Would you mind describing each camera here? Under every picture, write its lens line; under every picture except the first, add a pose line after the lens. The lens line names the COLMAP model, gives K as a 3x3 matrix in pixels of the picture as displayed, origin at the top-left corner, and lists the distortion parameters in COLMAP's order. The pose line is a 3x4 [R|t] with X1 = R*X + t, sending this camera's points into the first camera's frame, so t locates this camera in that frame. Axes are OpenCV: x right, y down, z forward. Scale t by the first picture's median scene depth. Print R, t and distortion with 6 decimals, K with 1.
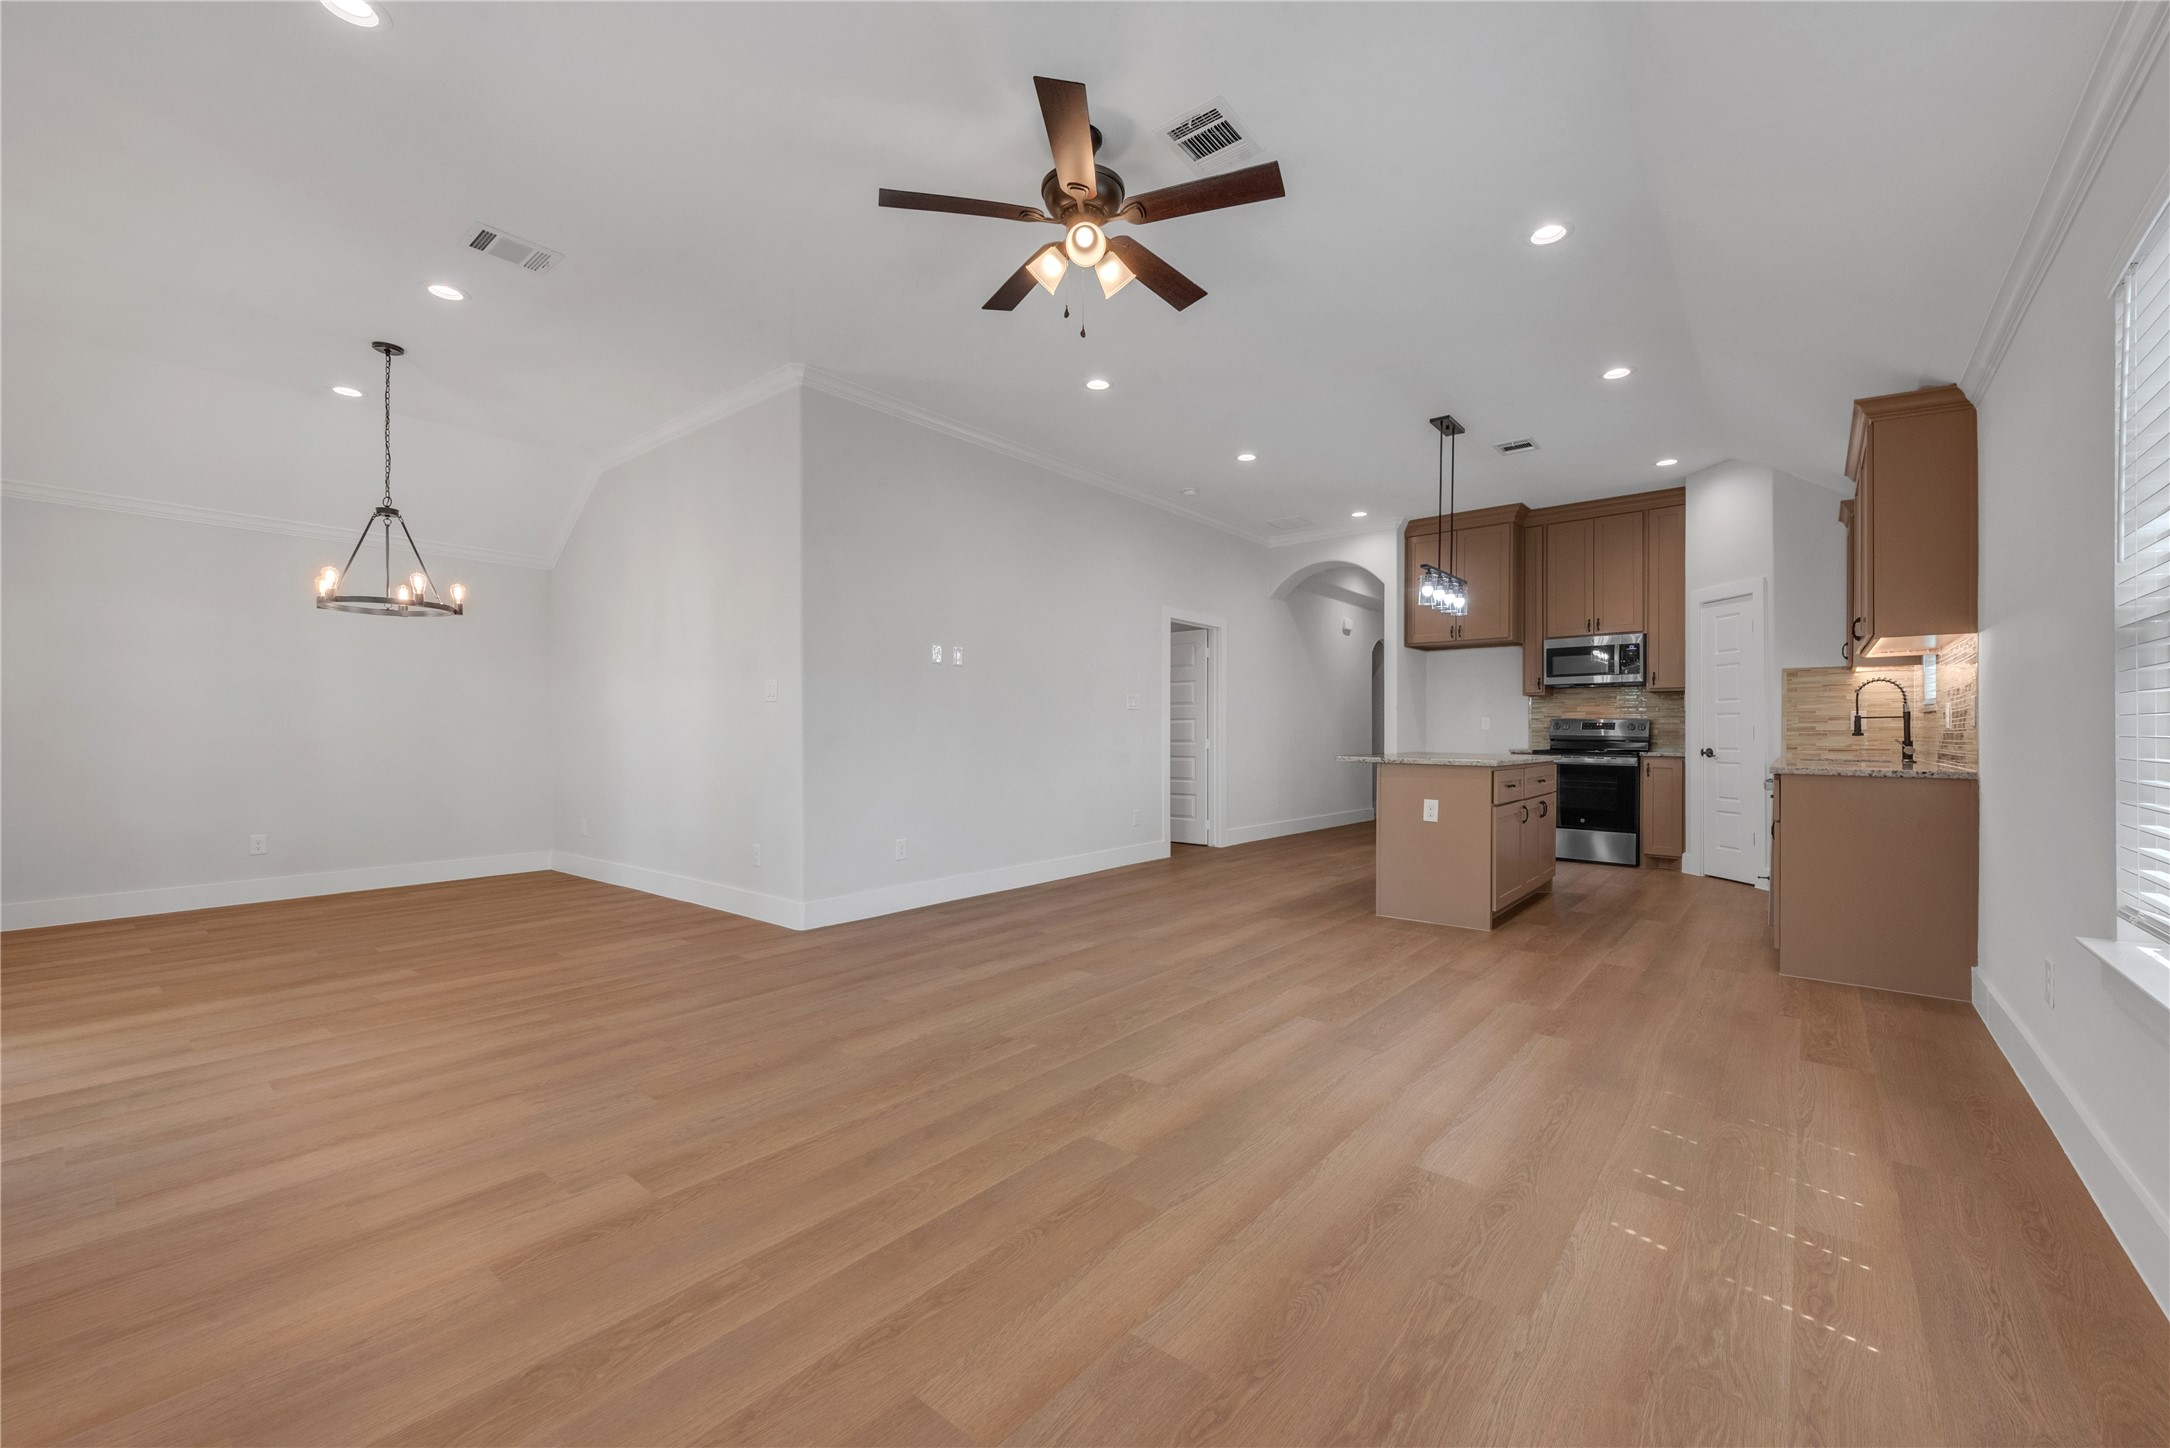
lens RADIAL K [[864.3, 0, 1119.9], [0, 864.3, 723.0], [0, 0, 1]] dist [0.000193, -0.000015]
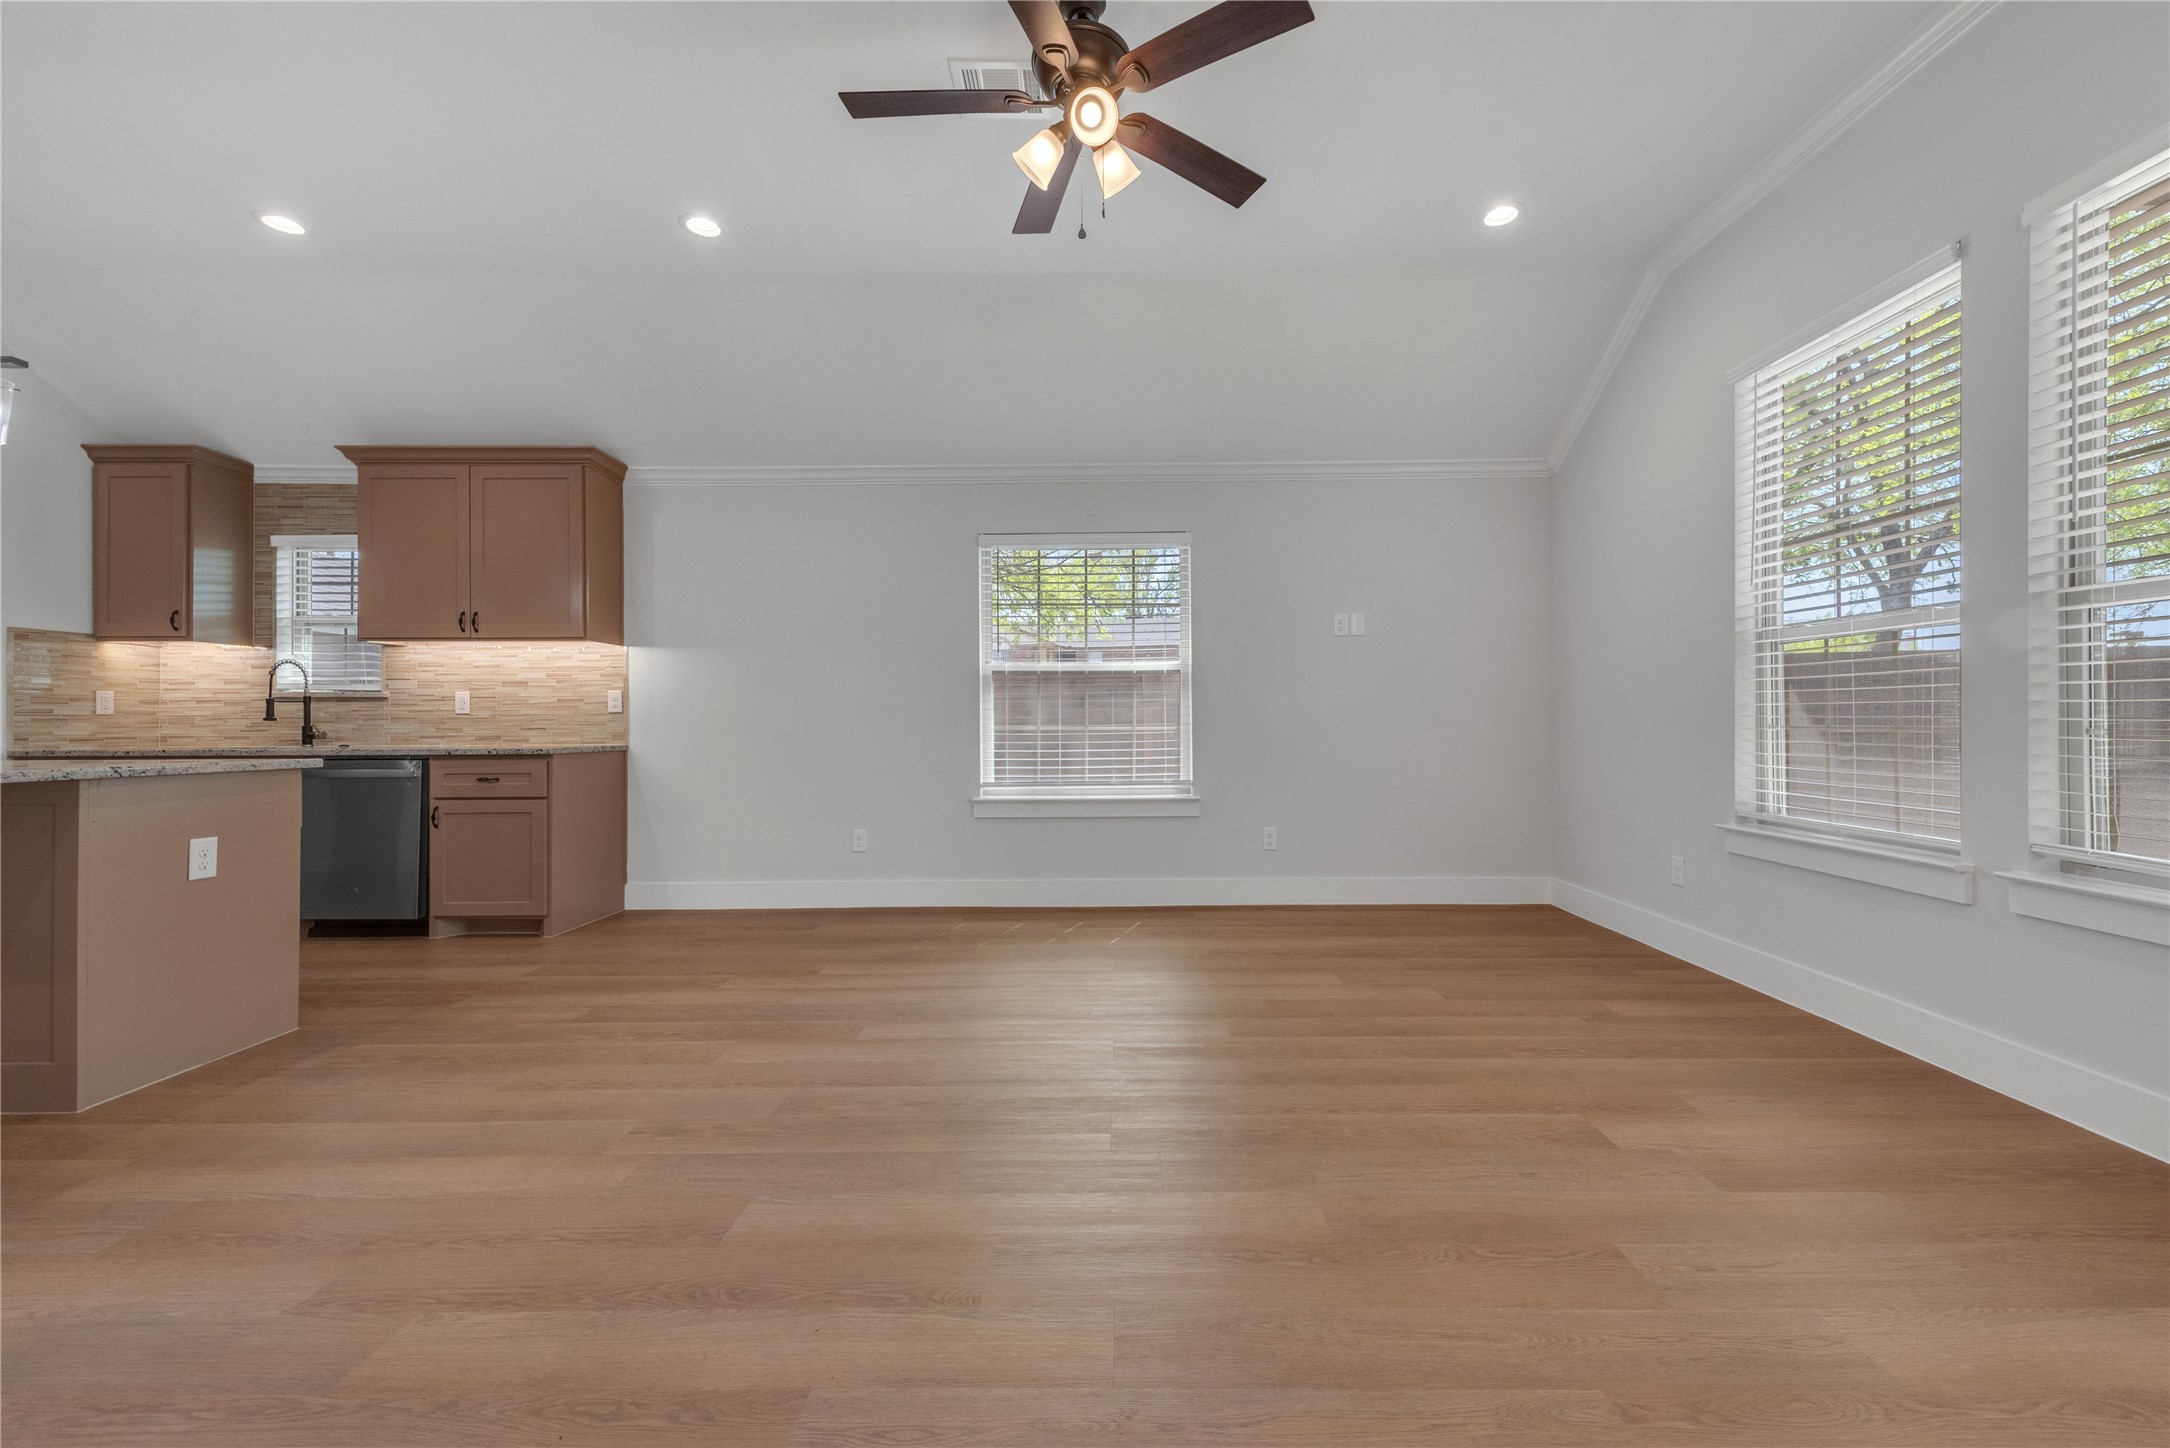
lens RADIAL K [[864.3, 0, 1119.9], [0, 864.3, 723.0], [0, 0, 1]] dist [0.000193, -0.000015]
pose [[-0.630391, -0.001718, 0.776276, -0.707401], [-0.005385, 0.999983, -0.002159, 0.024373], [-0.776259, -0.005542, -0.630389, 1.499290]]
